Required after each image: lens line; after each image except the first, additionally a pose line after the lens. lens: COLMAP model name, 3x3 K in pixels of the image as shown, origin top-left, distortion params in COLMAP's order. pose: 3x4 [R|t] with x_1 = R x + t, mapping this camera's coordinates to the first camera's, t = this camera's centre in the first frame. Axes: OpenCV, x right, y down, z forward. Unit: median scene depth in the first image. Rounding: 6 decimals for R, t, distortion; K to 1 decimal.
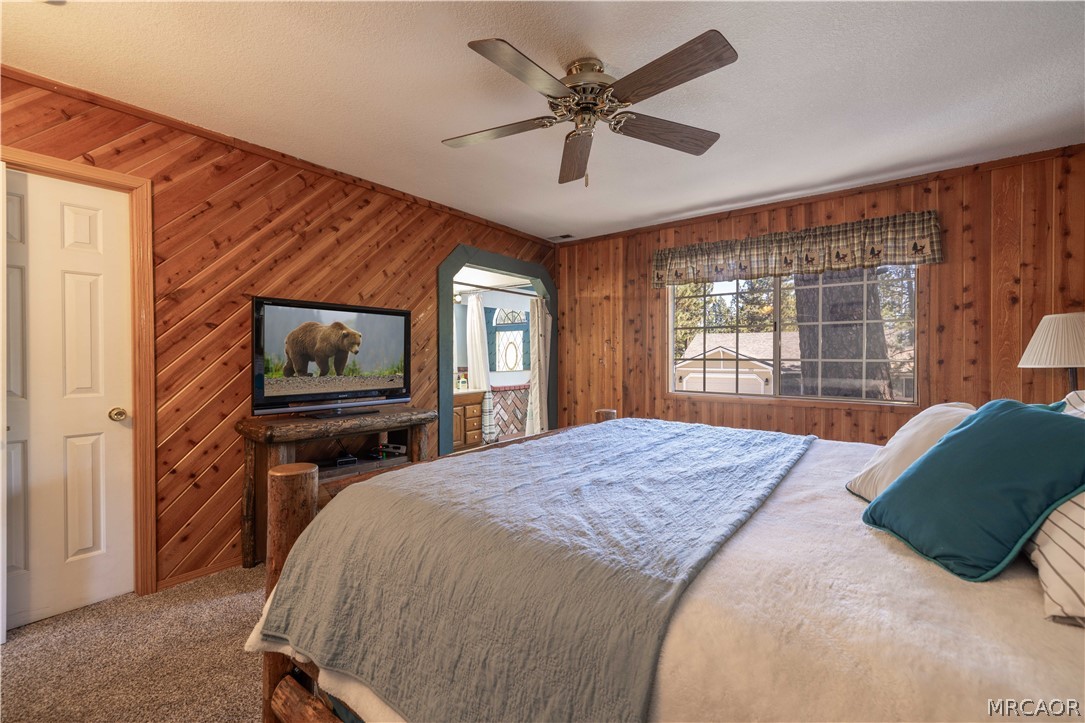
lens RADIAL K [[462.5, 0, 541.7], [0, 462.5, 358.8], [0, 0, 1]] dist [0.002522, 0.000544]
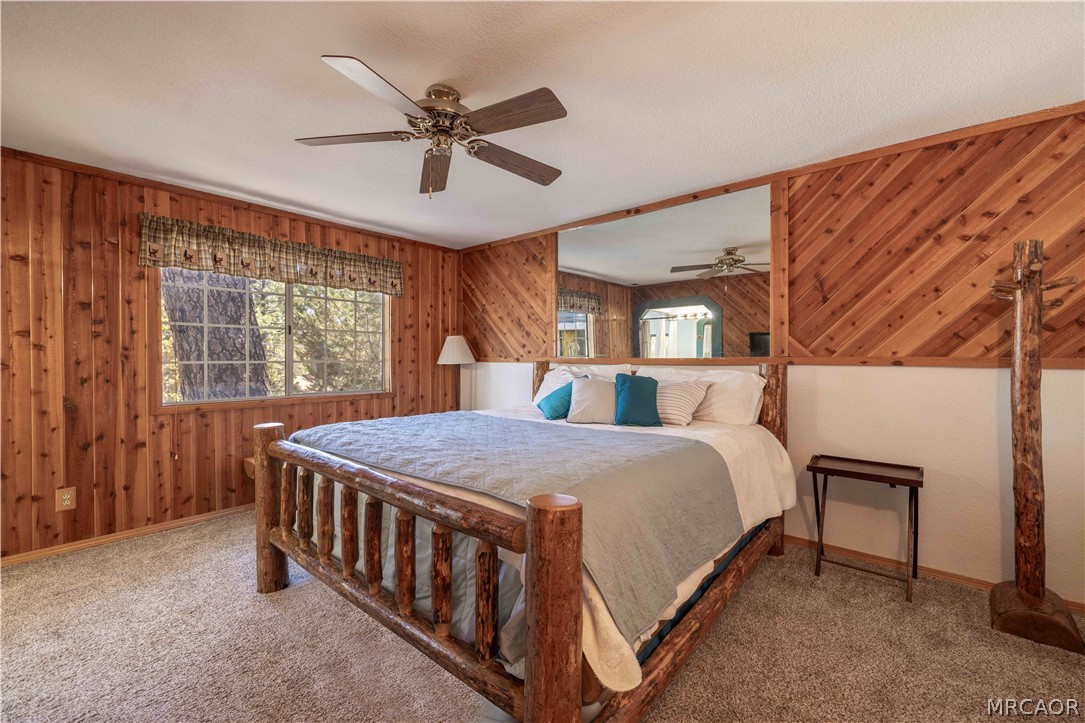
lens RADIAL K [[462.5, 0, 535.9], [0, 462.5, 359.9], [0, 0, 1]] dist [0.002522, 0.000544]
pose [[0.030154, -0.004770, 0.999534, -0.511427], [0.007859, 0.999959, 0.004535, -0.001690], [-0.999514, 0.007718, 0.030190, 0.396025]]
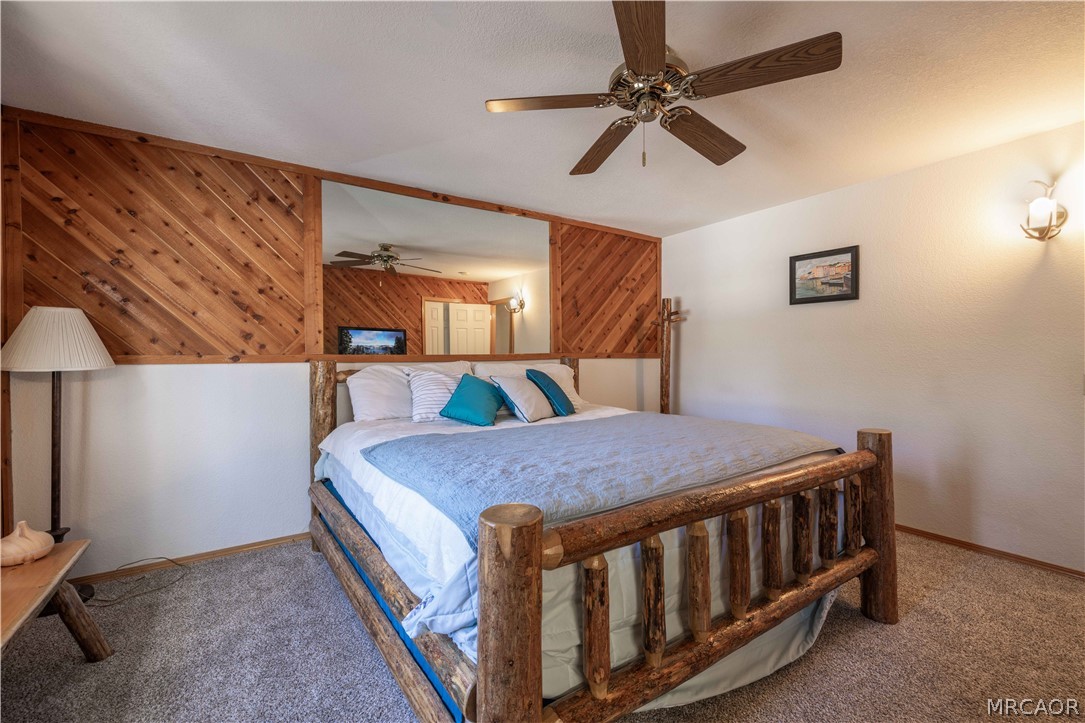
lens RADIAL K [[462.5, 0, 538.4], [0, 462.5, 355.2], [0, 0, 1]] dist [0.002522, 0.000544]
pose [[-0.959163, -0.000214, 0.282853, 0.037699], [0.004439, 0.999865, 0.015809, -0.012216], [-0.282818, 0.016419, -0.959033, 1.047204]]
